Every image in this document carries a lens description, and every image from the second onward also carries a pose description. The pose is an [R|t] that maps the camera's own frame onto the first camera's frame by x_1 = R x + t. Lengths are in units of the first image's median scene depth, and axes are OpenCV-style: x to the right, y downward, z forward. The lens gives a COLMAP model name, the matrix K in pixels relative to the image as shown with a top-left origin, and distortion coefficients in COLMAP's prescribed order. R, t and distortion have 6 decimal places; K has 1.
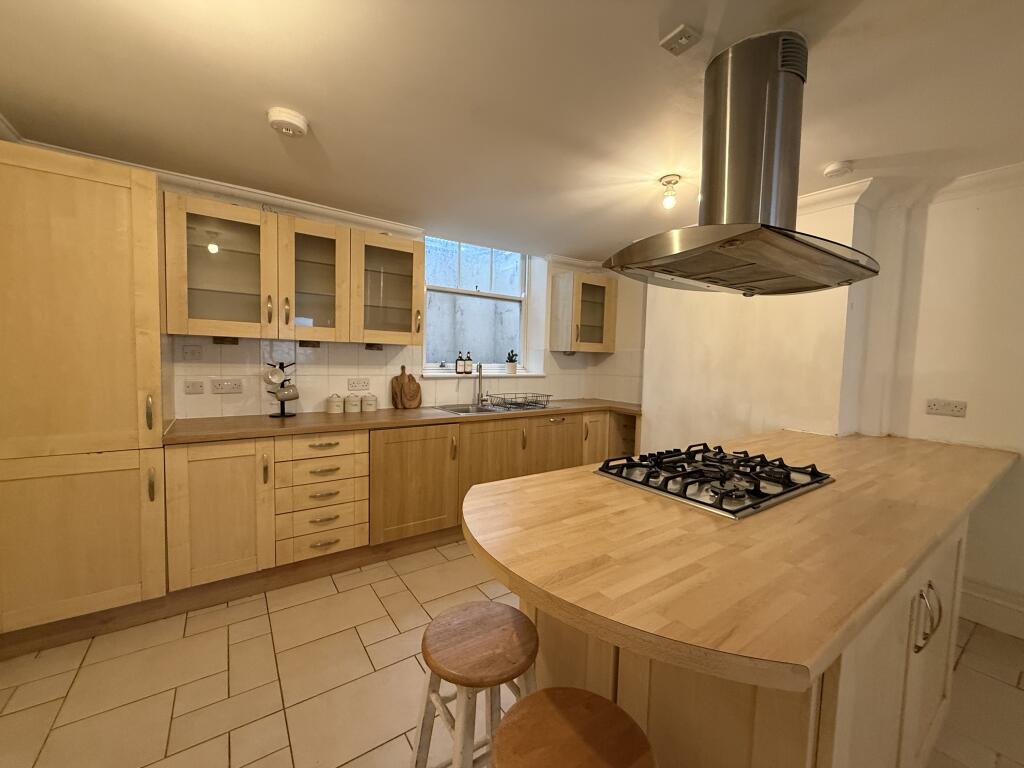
lens RADIAL K [[407.5, 0, 506.1], [0, 407.5, 383.9], [0, 0, 1]] dist [0.000109, 0.000024]
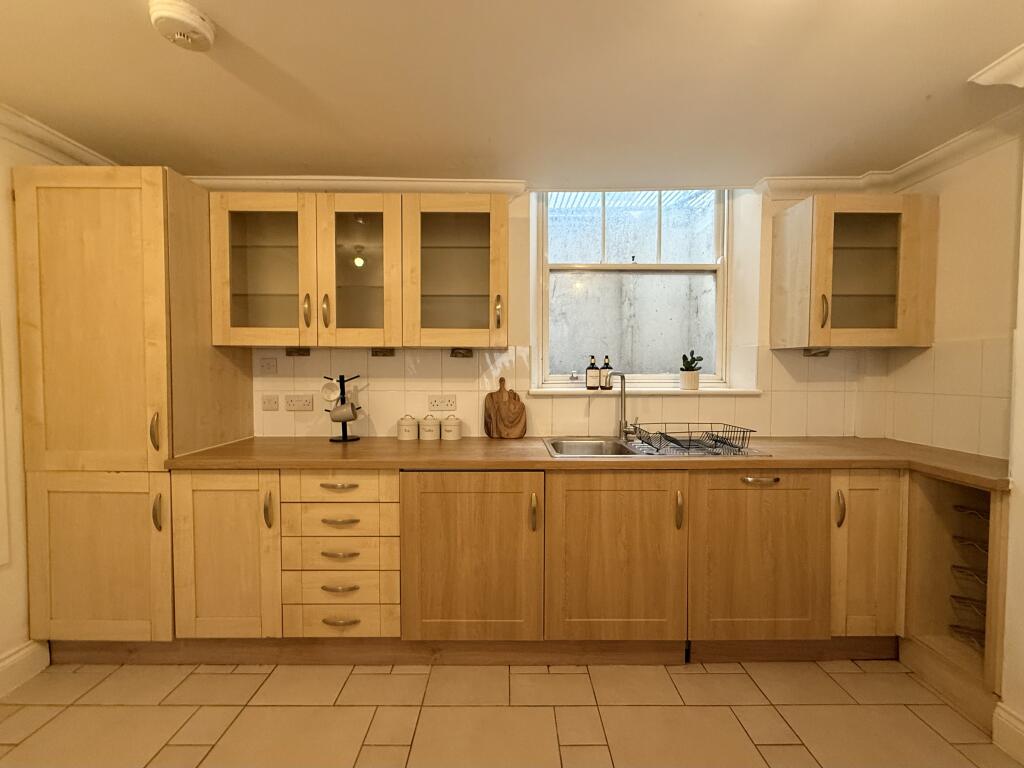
lens RADIAL K [[418.4, 0, 507.9], [0, 418.4, 382.8], [0, 0, 1]] dist [0.000110, -0.000033]
pose [[0.824507, -0.004854, -0.565831, 0.183420], [-0.016579, 0.999327, -0.032732, -0.012971], [0.565609, 0.036369, 0.823871, 0.431358]]
